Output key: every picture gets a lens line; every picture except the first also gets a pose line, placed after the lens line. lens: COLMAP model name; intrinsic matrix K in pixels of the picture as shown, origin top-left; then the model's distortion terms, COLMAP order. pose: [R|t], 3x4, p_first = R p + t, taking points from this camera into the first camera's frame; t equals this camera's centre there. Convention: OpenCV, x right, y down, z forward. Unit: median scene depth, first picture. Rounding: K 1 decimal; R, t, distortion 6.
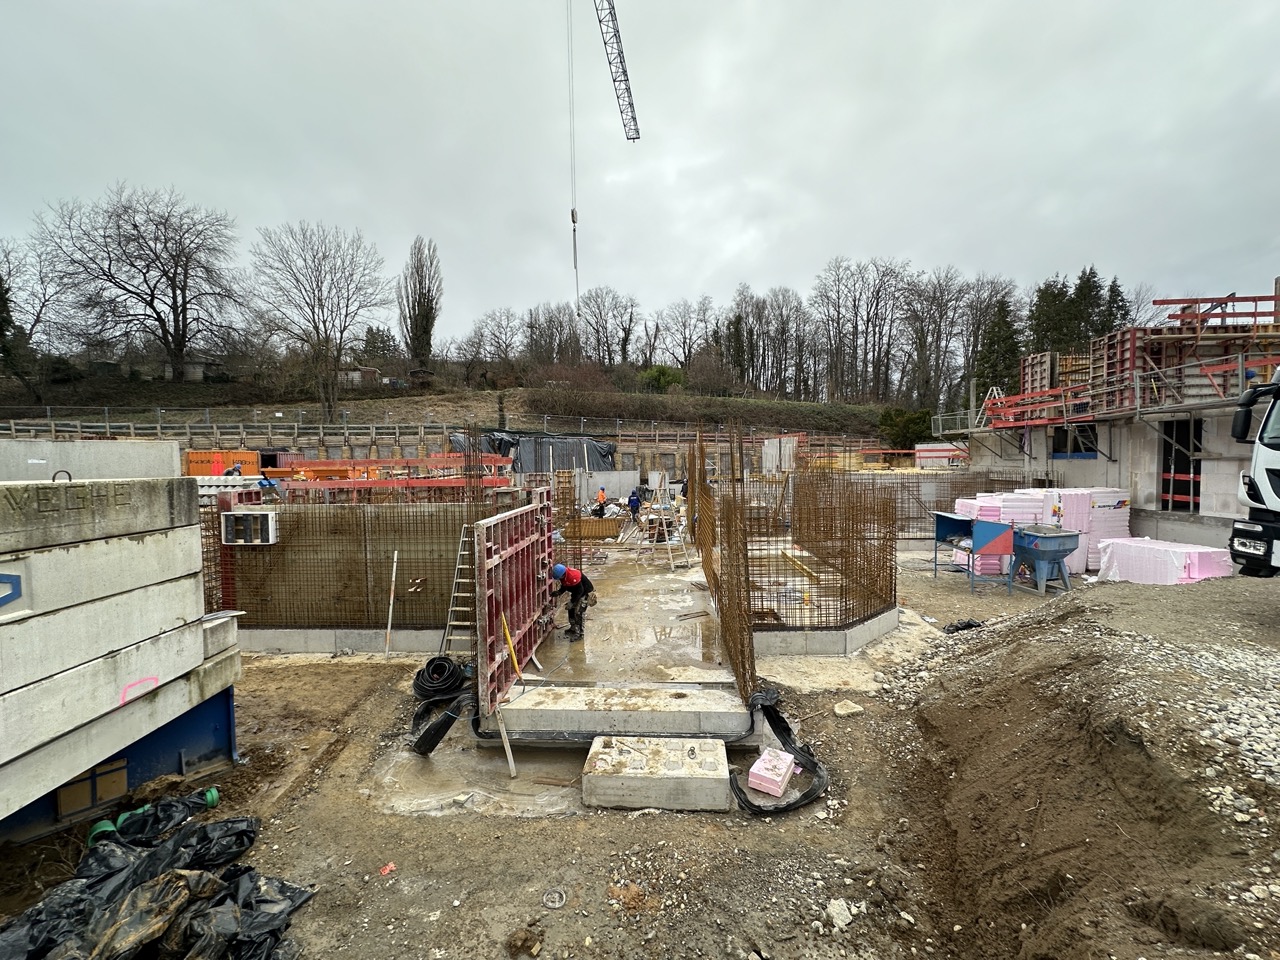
lens RADIAL K [[511.4, 0, 634.1], [0, 511.4, 480.4], [0, 0, 1]] dist [-0.000599, -0.000176]
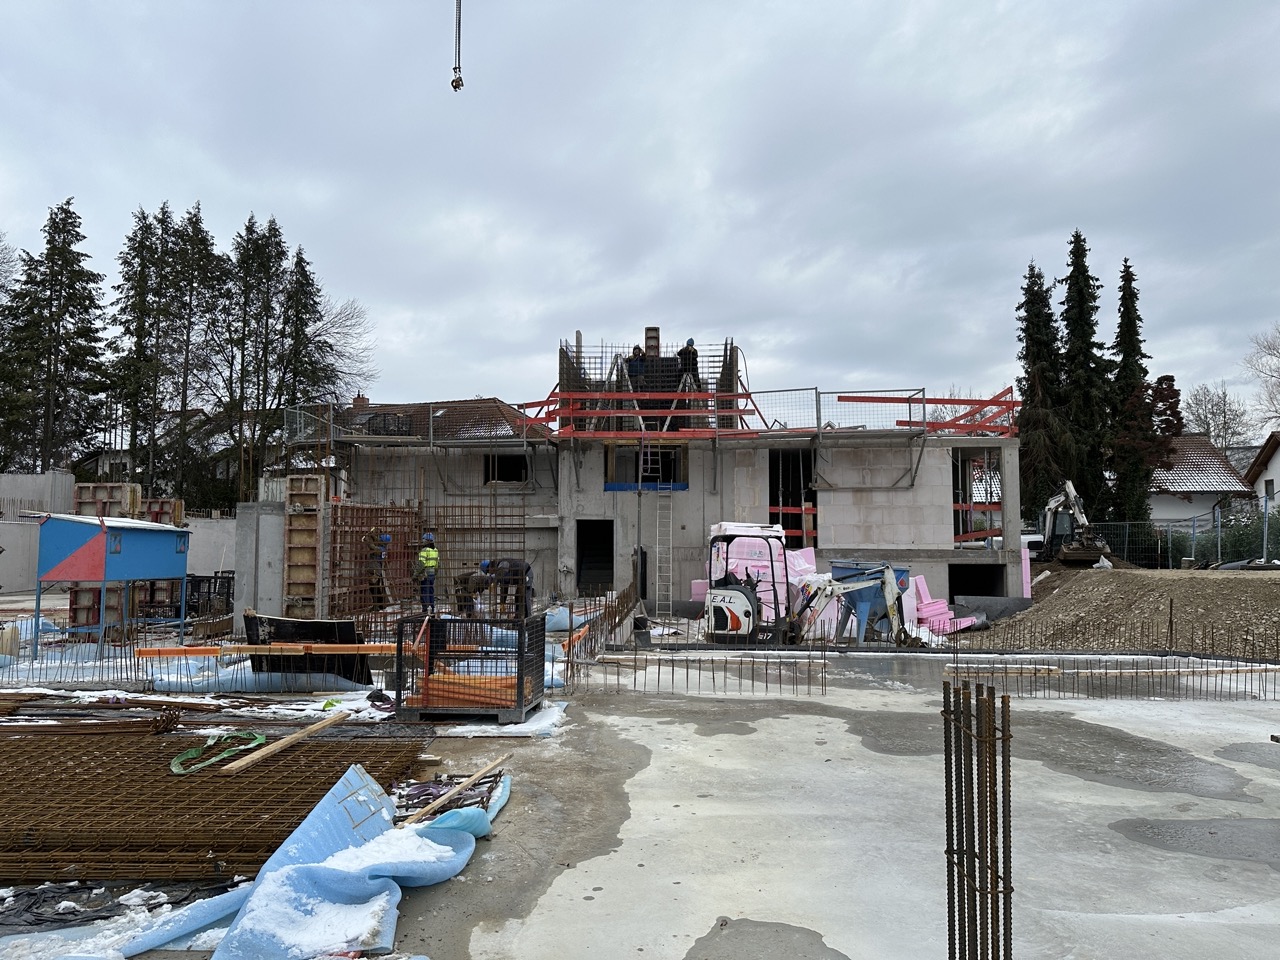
lens RADIAL K [[887.0, 0, 658.5], [0, 887.0, 475.8], [0, 0, 1]] dist [0.103515, -0.142996]
pose [[-0.014936, 0.085617, 0.996216, -0.527385], [0.038223, 0.995648, -0.084995, 0.057080], [-0.999158, 0.036809, -0.018144, 1.213689]]
